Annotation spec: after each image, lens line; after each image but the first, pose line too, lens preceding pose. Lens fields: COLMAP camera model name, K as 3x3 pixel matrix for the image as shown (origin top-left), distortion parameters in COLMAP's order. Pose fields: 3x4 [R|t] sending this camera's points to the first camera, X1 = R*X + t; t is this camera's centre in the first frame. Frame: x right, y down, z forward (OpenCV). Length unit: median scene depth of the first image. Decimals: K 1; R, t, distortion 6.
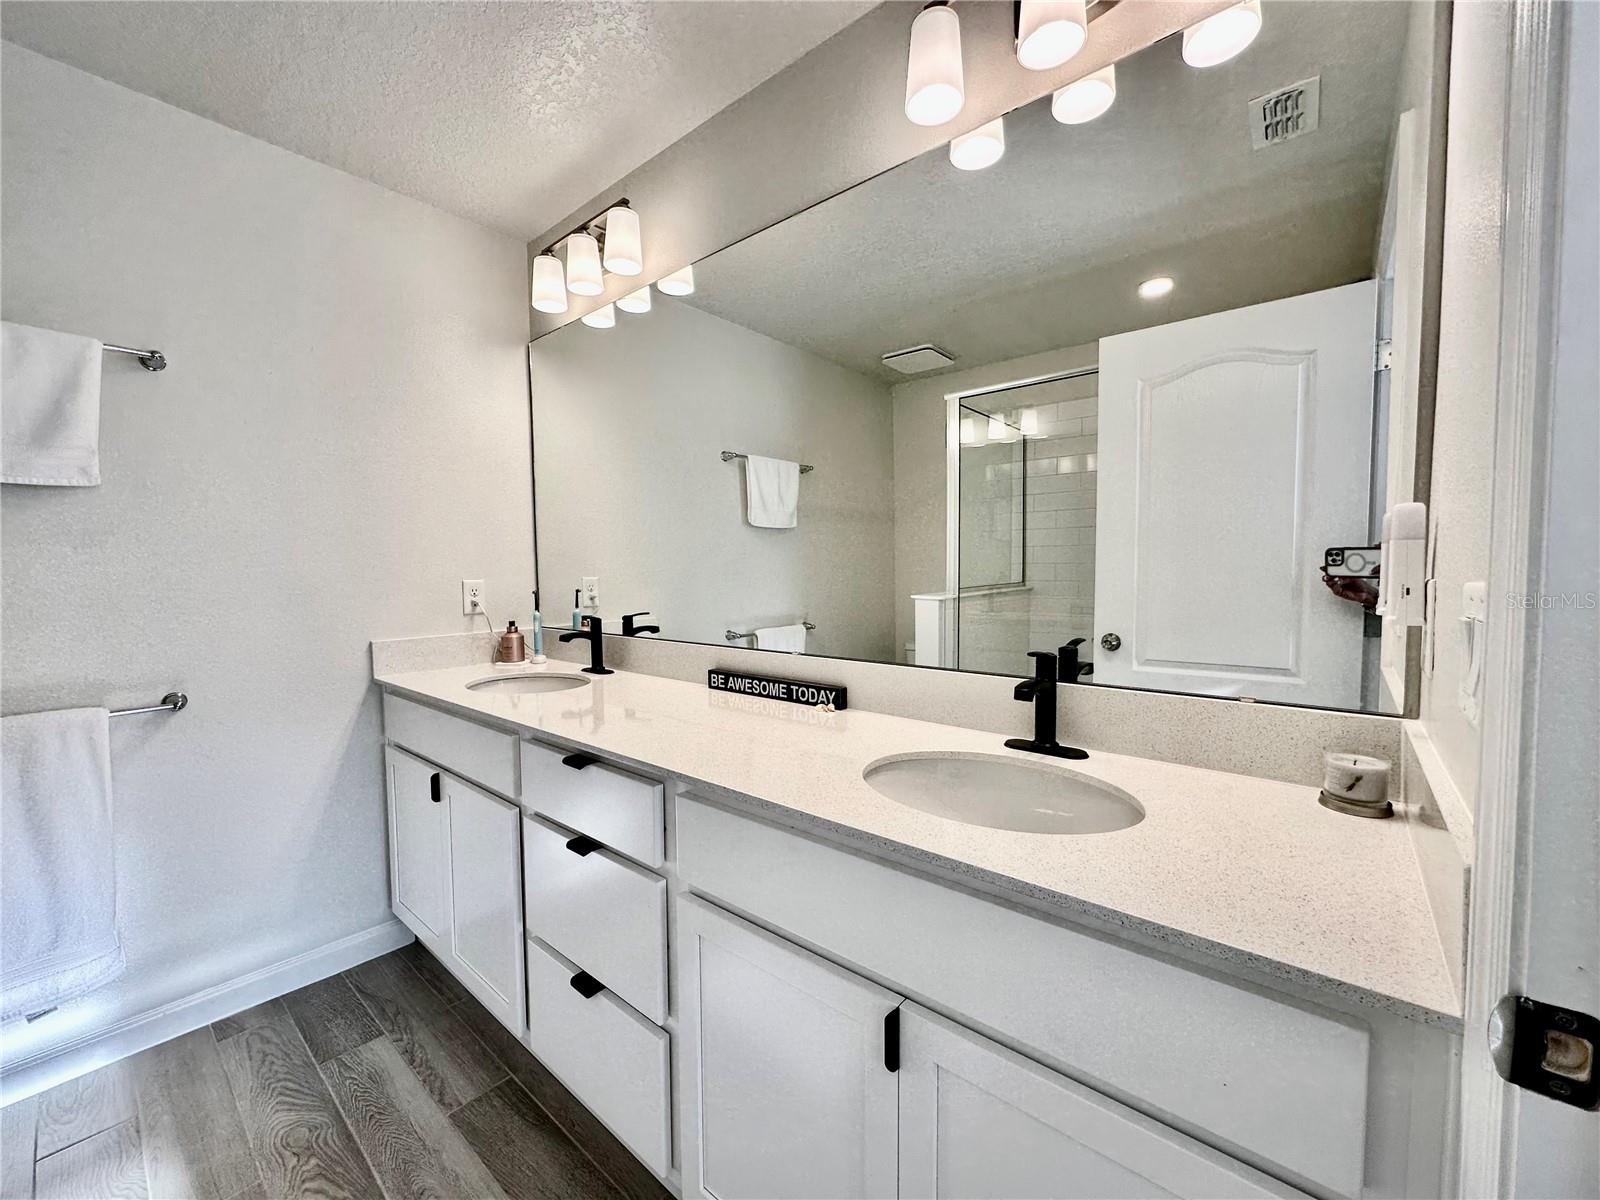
lens RADIAL K [[636.3, 0, 804.9], [0, 636.3, 597.1], [0, 0, 1]] dist [0.002066, 0.000207]
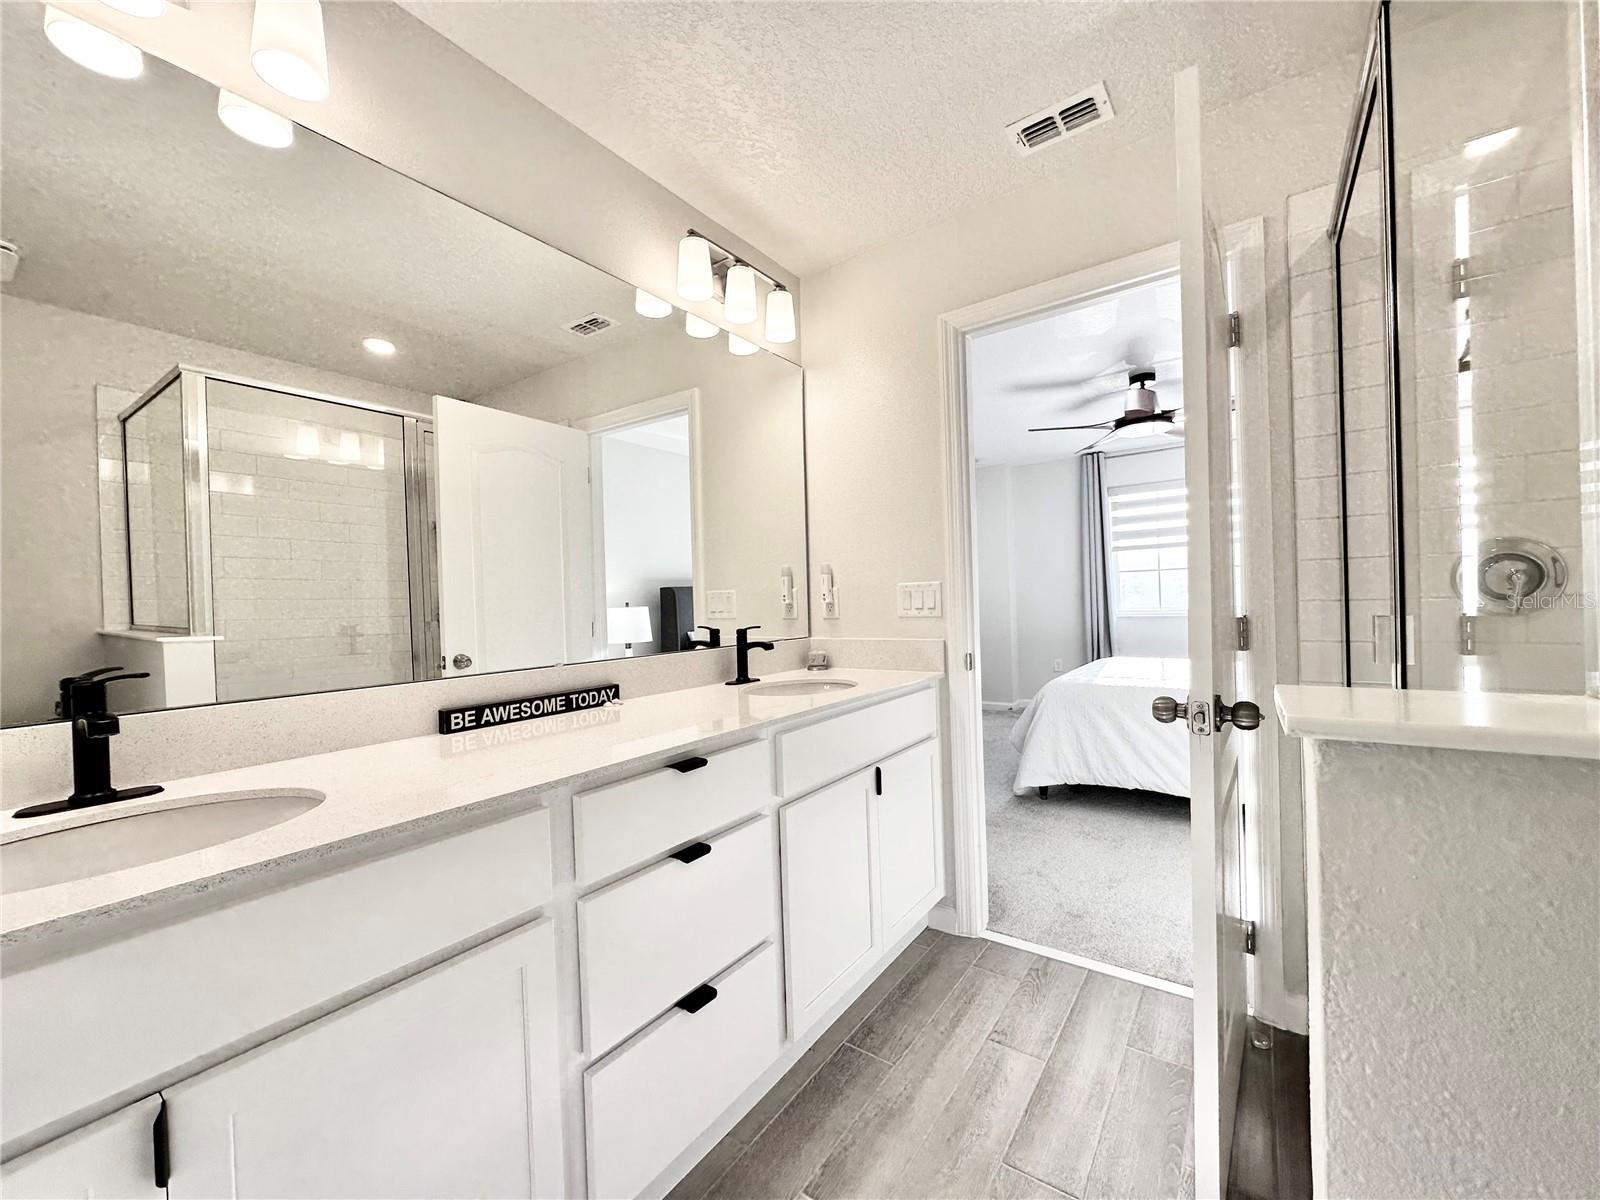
lens RADIAL K [[636.3, 0, 802.9], [0, 636.3, 603.6], [0, 0, 1]] dist [0.002066, 0.000207]
pose [[-0.078021, 0.005186, 0.996938, -1.035012], [0.073753, 0.997276, 0.000584, 0.016818], [-0.994220, 0.073573, -0.078191, 0.665685]]
